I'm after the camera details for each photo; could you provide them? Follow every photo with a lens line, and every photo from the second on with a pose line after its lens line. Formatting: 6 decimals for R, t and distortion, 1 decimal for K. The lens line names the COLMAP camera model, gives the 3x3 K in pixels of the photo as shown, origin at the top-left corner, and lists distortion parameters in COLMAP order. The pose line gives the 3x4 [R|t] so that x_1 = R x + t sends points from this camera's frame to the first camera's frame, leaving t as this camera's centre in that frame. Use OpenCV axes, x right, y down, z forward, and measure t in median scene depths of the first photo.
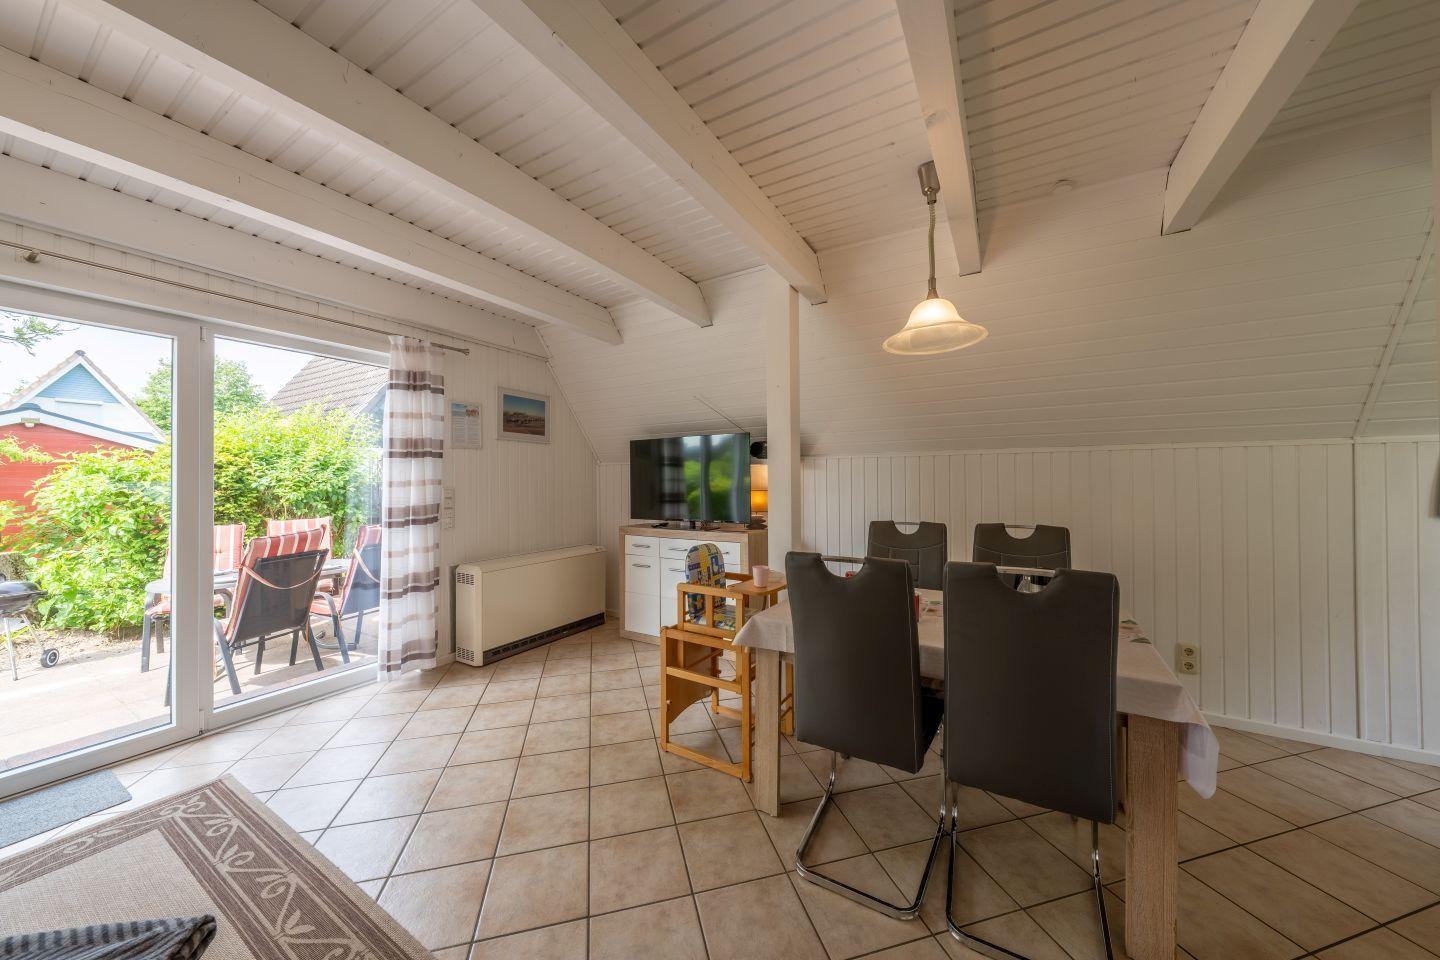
lens RADIAL K [[484.8, 0, 721.9], [0, 484.8, 477.1], [0, 0, 1]] dist [-0.003680, 0.000908]
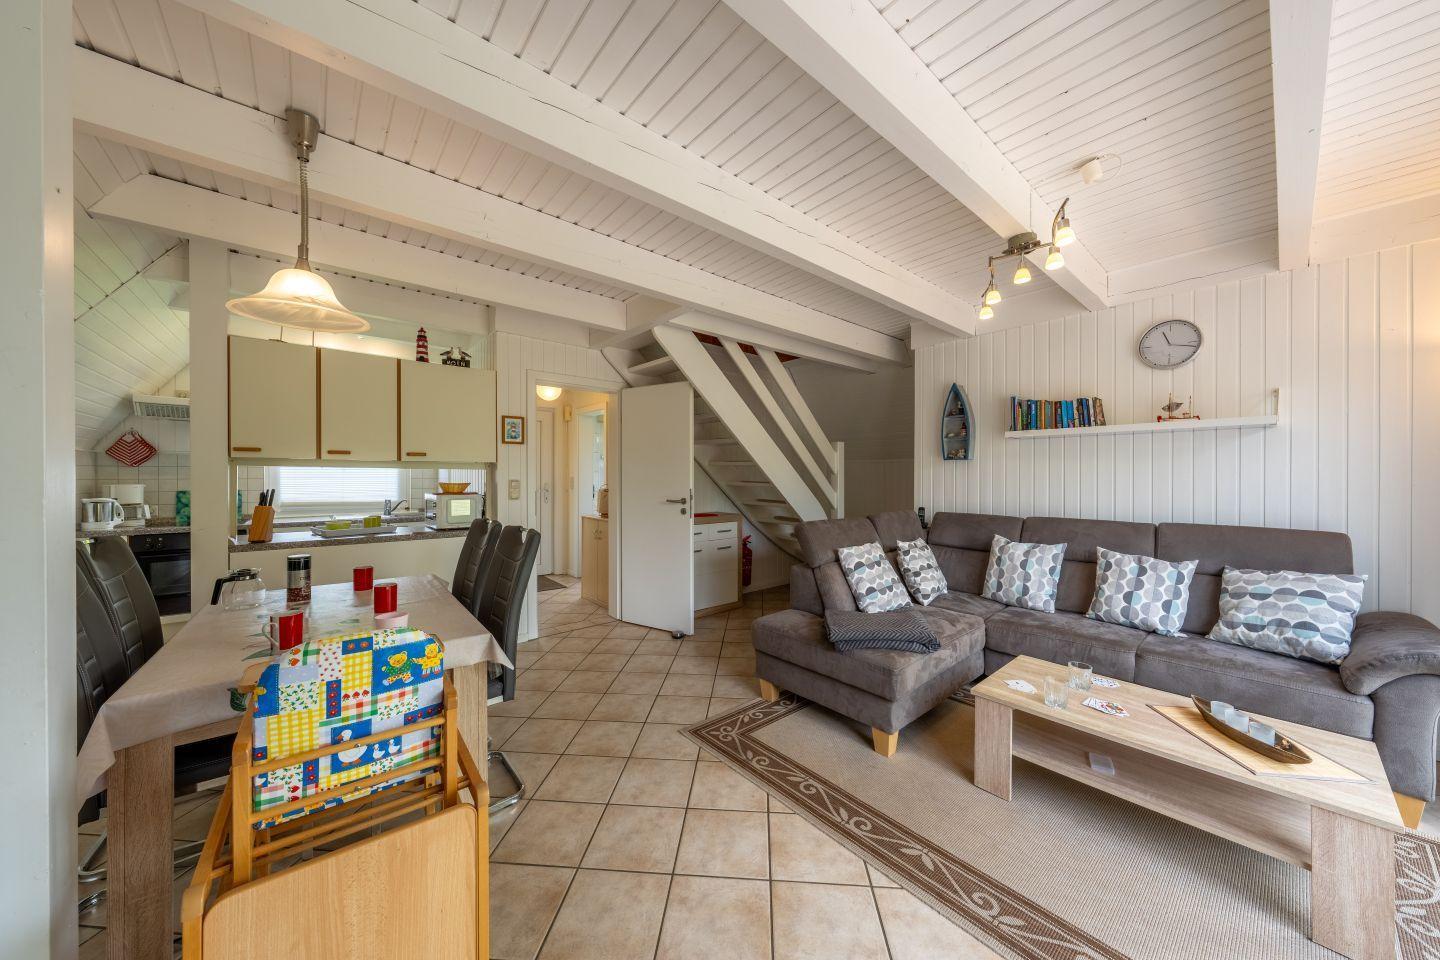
lens RADIAL K [[484.8, 0, 721.4], [0, 484.8, 478.0], [0, 0, 1]] dist [-0.003680, 0.000908]
pose [[-0.943805, 0.002150, 0.330496, -0.360666], [-0.000196, 0.999975, -0.007063, 0.010119], [-0.330503, -0.006730, -0.943781, 0.998416]]
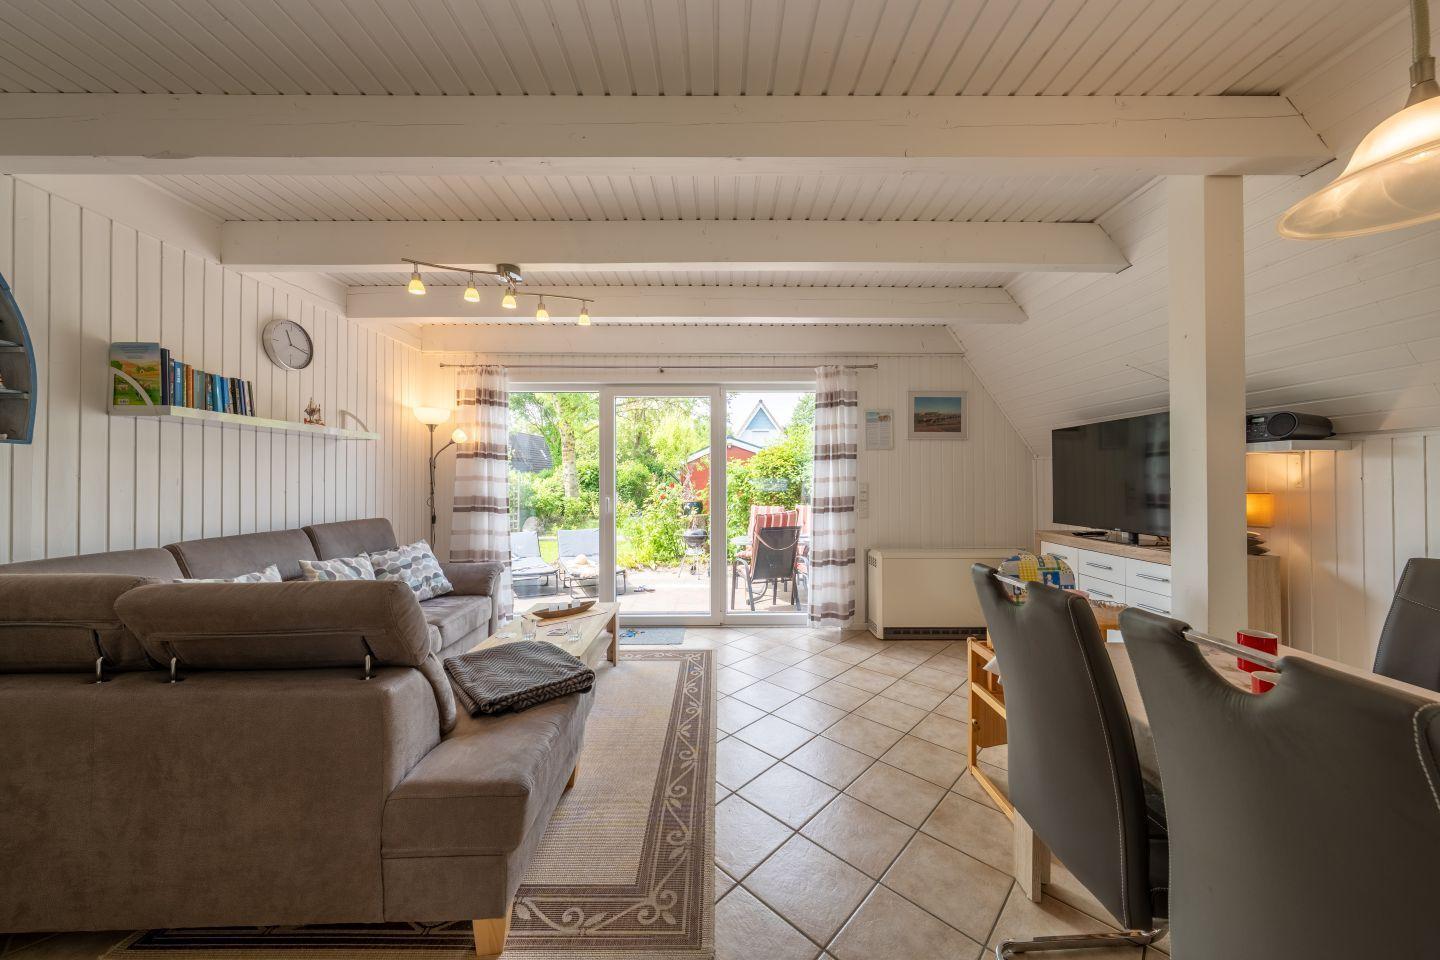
lens RADIAL K [[484.8, 0, 720.9], [0, 484.8, 476.8], [0, 0, 1]] dist [-0.003680, 0.000908]
pose [[0.511996, -0.001254, -0.858987, 0.309428], [0.007559, 0.999967, 0.003045, -0.001079], [0.858955, -0.008052, 0.511988, 0.093805]]
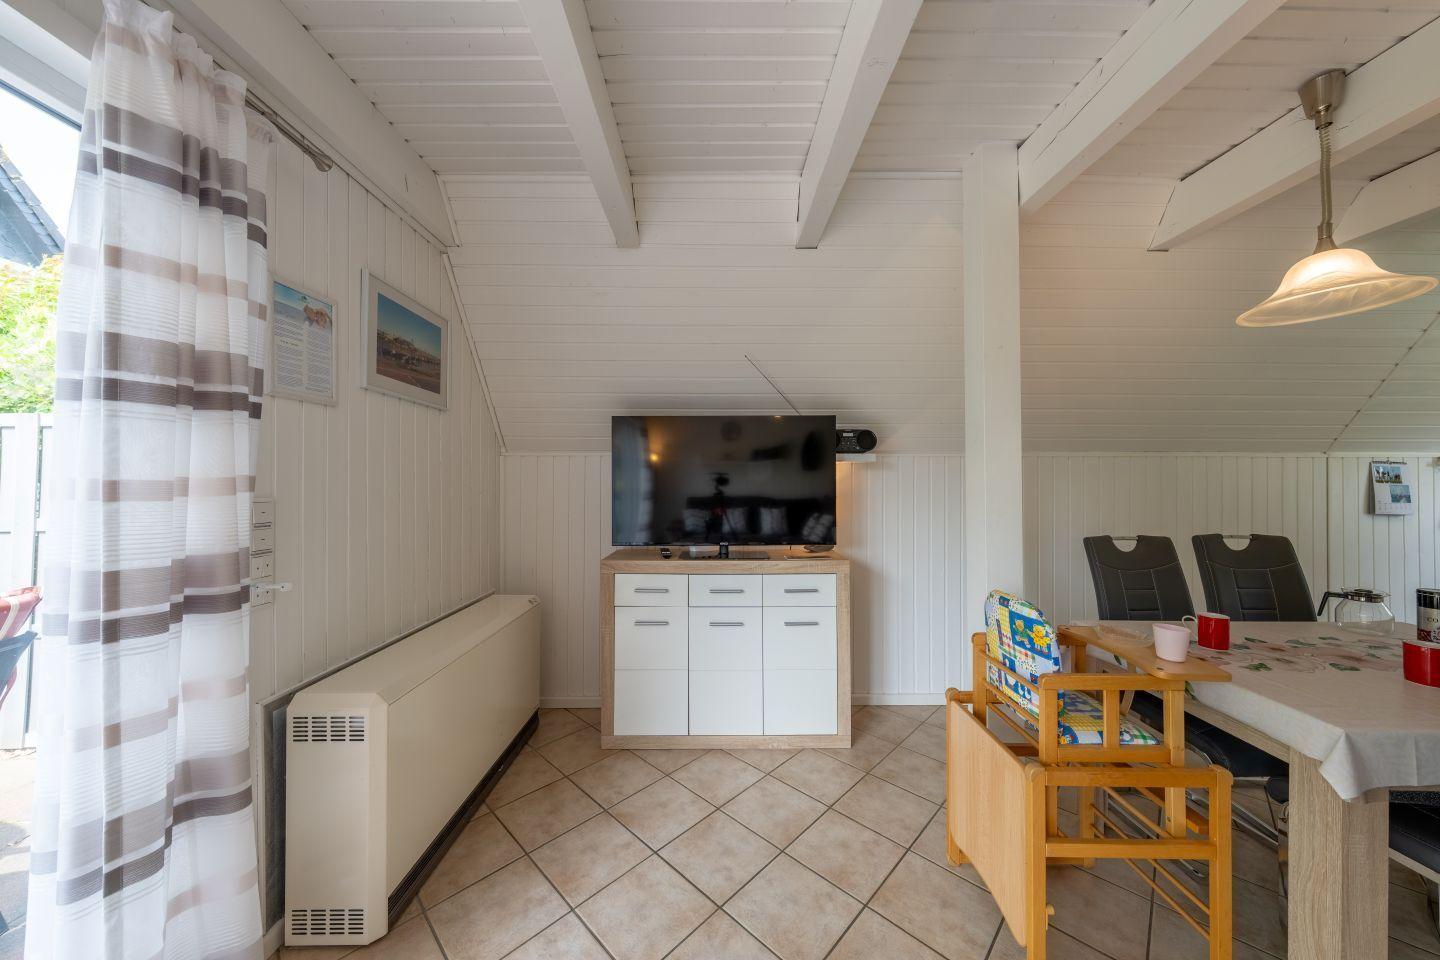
lens RADIAL K [[484.8, 0, 720.5], [0, 484.8, 476.6], [0, 0, 1]] dist [-0.003680, 0.000908]
pose [[0.856650, 0.012869, 0.515737, -0.495890], [-0.009821, 0.999914, -0.008636, 0.005424], [-0.515804, 0.002333, 0.856703, 0.534125]]
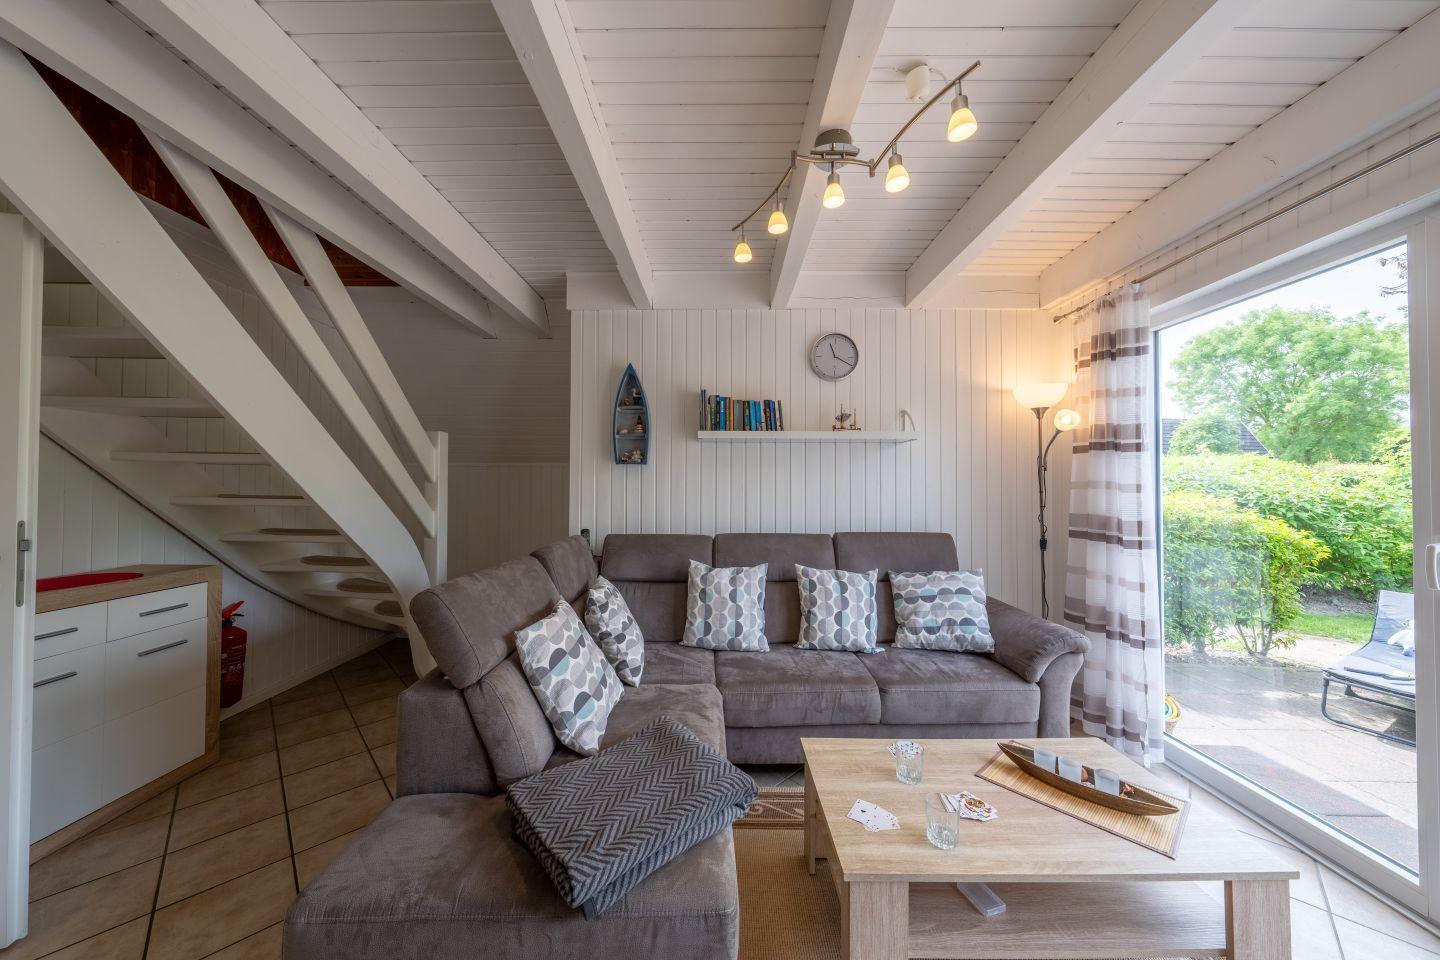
lens RADIAL K [[484.8, 0, 722.8], [0, 484.8, 476.7], [0, 0, 1]] dist [-0.003680, 0.000908]
pose [[-0.864510, -0.006754, -0.502571, -0.206491], [0.006411, 0.999680, -0.024462, 0.003914], [0.502575, -0.024370, -0.864190, 0.556597]]
